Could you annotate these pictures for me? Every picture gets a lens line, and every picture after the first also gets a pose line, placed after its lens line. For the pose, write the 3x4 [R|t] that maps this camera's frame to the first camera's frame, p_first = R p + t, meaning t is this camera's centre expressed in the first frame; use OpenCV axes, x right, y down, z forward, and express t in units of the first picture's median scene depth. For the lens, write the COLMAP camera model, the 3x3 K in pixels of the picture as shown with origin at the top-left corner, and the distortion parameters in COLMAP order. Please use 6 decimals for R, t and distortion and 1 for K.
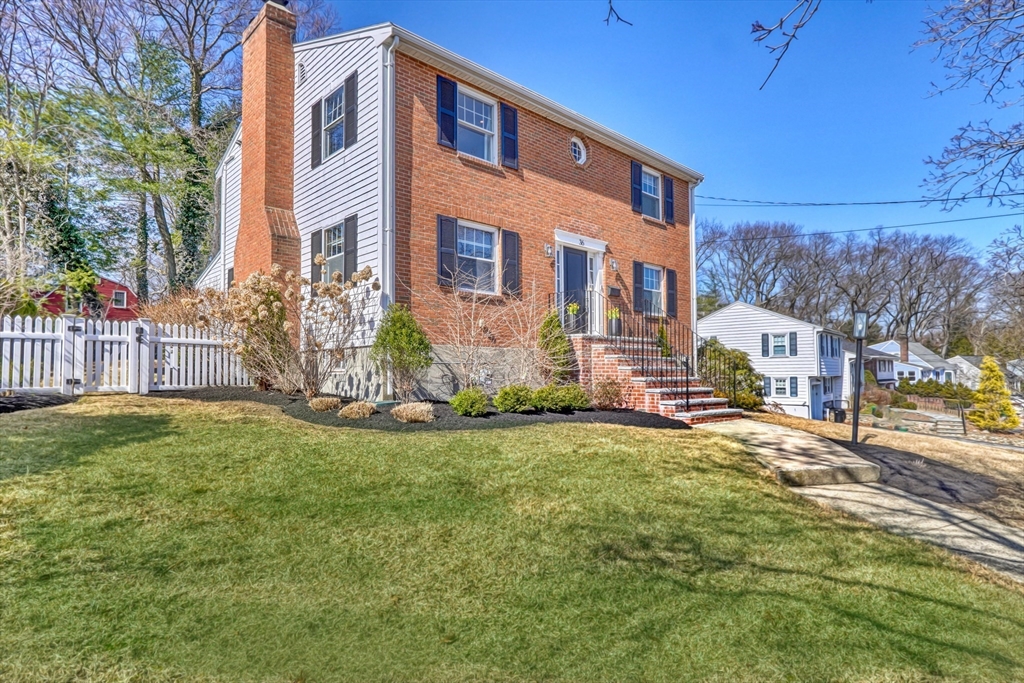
lens RADIAL K [[575.7, 0, 510.5], [0, 575.7, 345.3], [0, 0, 1]] dist [-0.008456, -0.000629]
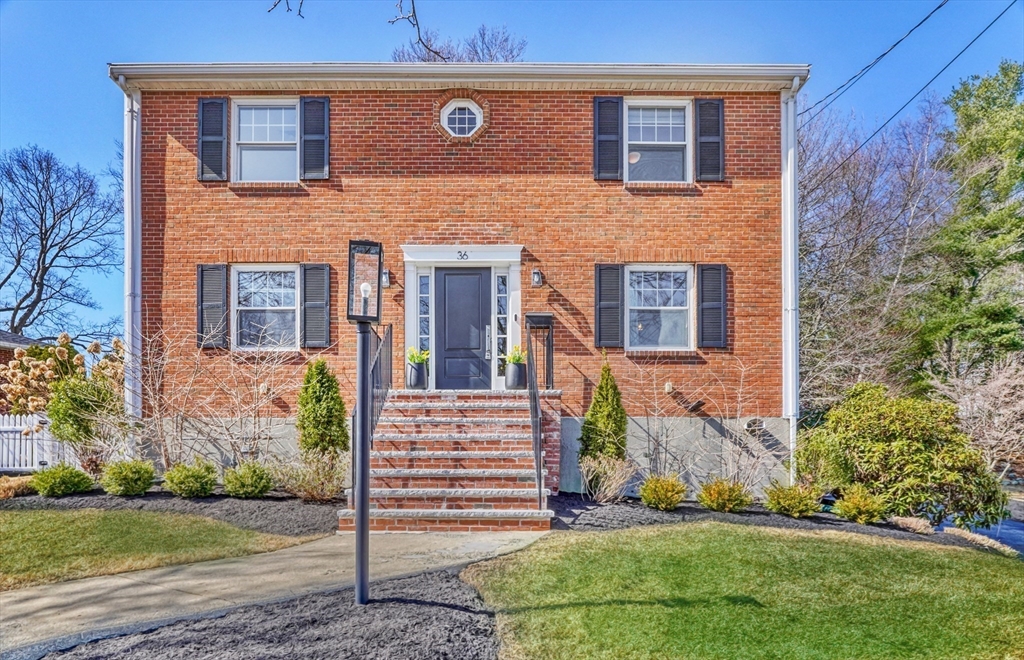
lens RADIAL K [[559.3, 0, 490.6], [0, 559.3, 434.0], [0, 0, 1]] dist [-0.005525, -0.000172]
pose [[0.728604, -0.030218, -0.684269, 0.563803], [0.039301, 0.999225, -0.002278, 0.028209], [0.683807, -0.025233, 0.729226, 0.533519]]
